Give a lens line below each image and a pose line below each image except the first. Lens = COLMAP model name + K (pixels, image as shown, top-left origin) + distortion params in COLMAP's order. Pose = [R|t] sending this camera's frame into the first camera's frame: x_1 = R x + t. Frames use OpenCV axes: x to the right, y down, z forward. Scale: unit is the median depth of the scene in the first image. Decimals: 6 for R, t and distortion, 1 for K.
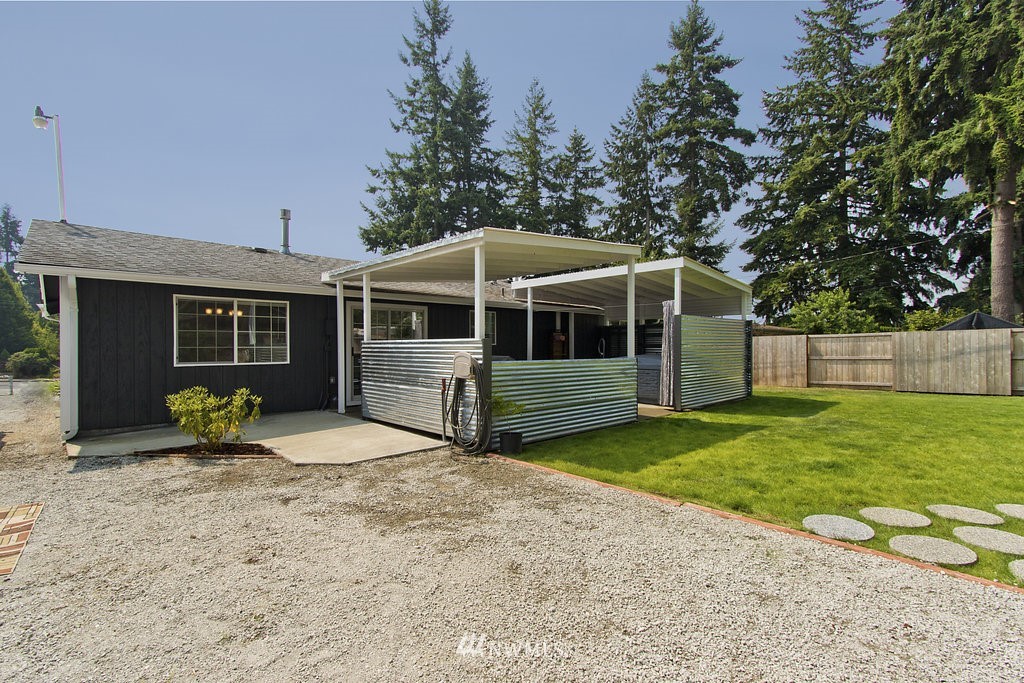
lens RADIAL K [[499.2, 0, 505.3], [0, 499.2, 338.5], [0, 0, 1]] dist [0.001825, -0.000357]
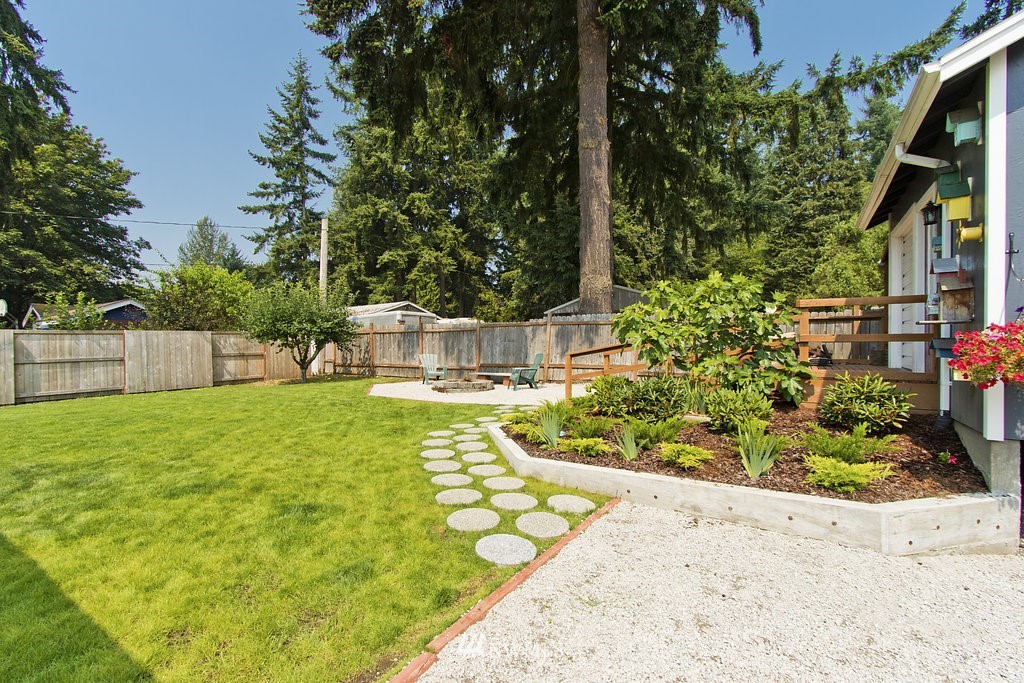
lens RADIAL K [[460.8, 0, 512.0], [0, 460.8, 341.5], [0, 0, 1]] dist [0.009292, -0.000273]
pose [[-0.276769, 0.009346, 0.960891, -0.182959], [-0.016051, 0.999768, -0.014348, -0.005120], [-0.960803, -0.019394, -0.276554, 1.213668]]
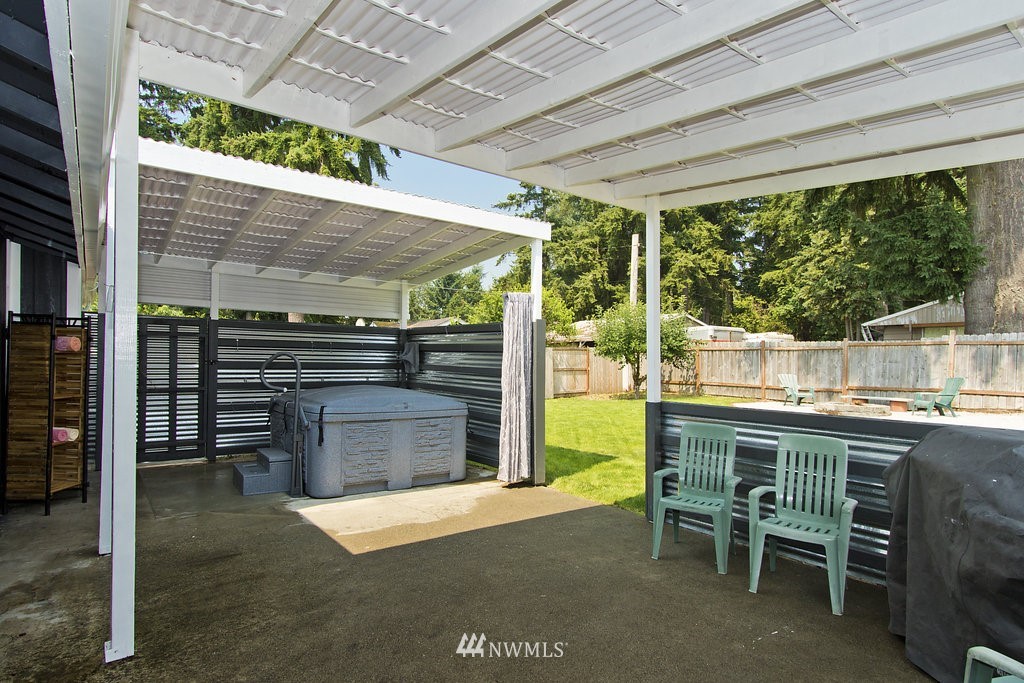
lens RADIAL K [[550.2, 0, 512.0], [0, 550.2, 341.5], [0, 0, 1]] dist [0.001543, 0.000346]
pose [[0.087759, 0.030494, 0.995675, -0.830461], [-0.031872, 0.999106, -0.027790, -0.010658], [-0.995632, -0.029295, 0.088653, 2.623684]]
